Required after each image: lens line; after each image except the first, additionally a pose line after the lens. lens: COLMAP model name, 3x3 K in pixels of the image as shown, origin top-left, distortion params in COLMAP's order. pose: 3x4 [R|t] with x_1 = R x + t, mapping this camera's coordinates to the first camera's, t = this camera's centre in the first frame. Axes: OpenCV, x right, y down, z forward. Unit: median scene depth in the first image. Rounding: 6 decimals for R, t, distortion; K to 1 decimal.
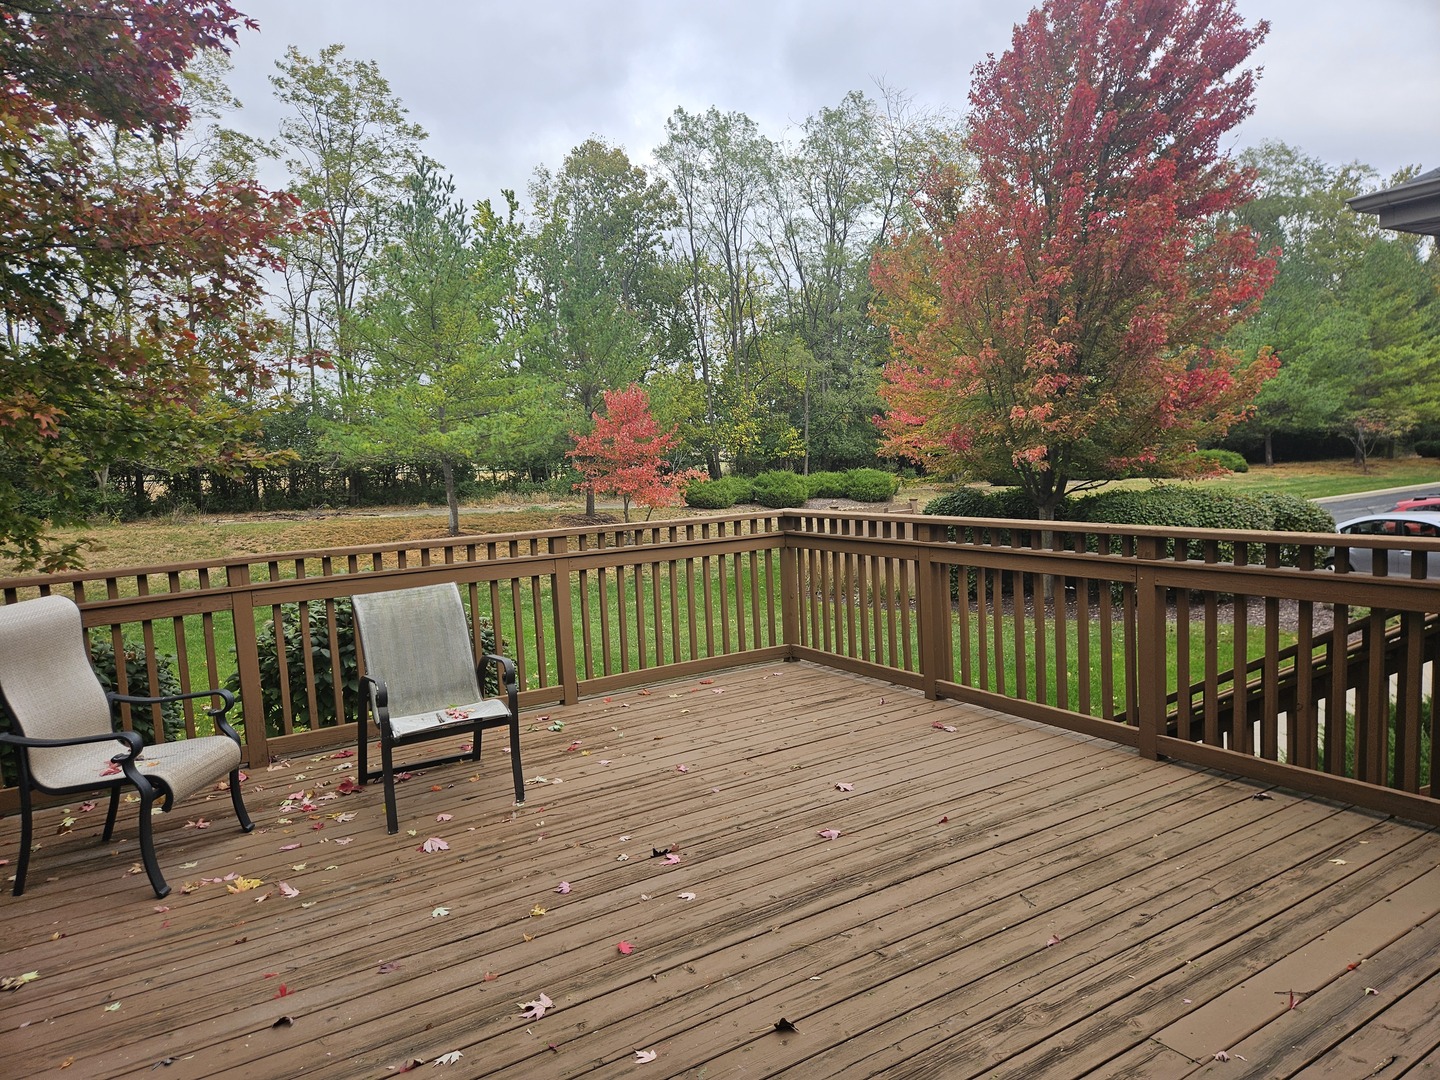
lens RADIAL K [[958.1, 0, 724.1], [0, 958.1, 534.1], [0, 0, 1]] dist [0.081417, -0.072750]
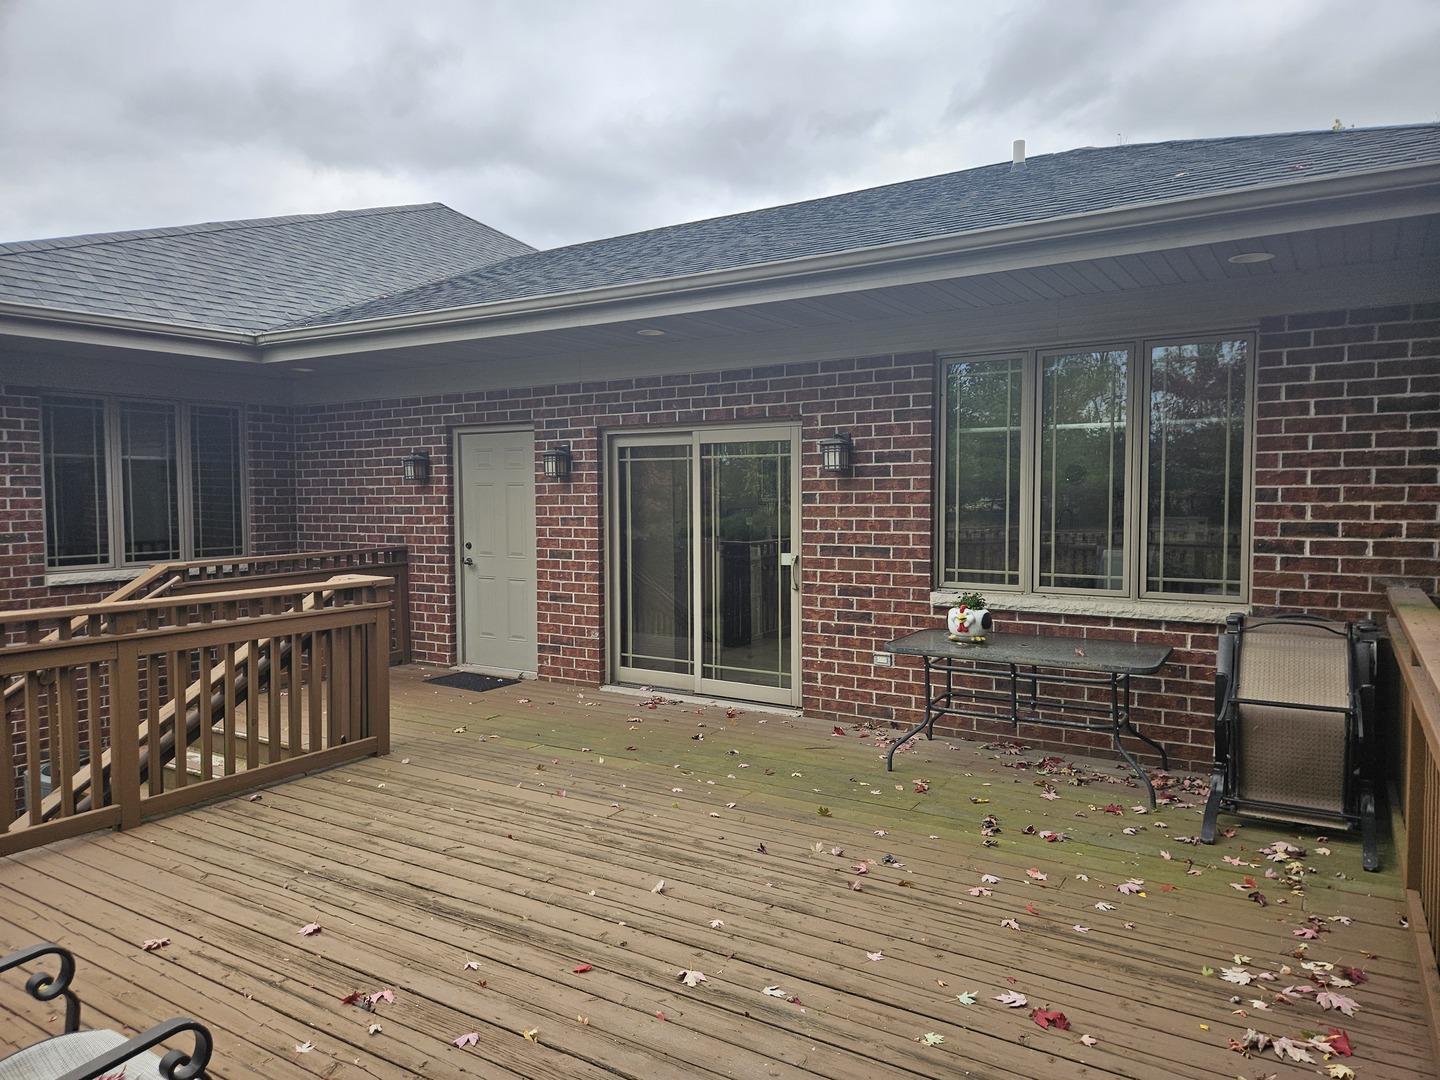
lens RADIAL K [[958.1, 0, 724.1], [0, 958.1, 534.1], [0, 0, 1]] dist [0.081417, -0.072750]
pose [[-0.427497, 0.013910, 0.903910, -0.967994], [0.106486, 0.993696, 0.035071, -0.058617], [-0.897723, 0.111246, -0.426283, 1.071792]]
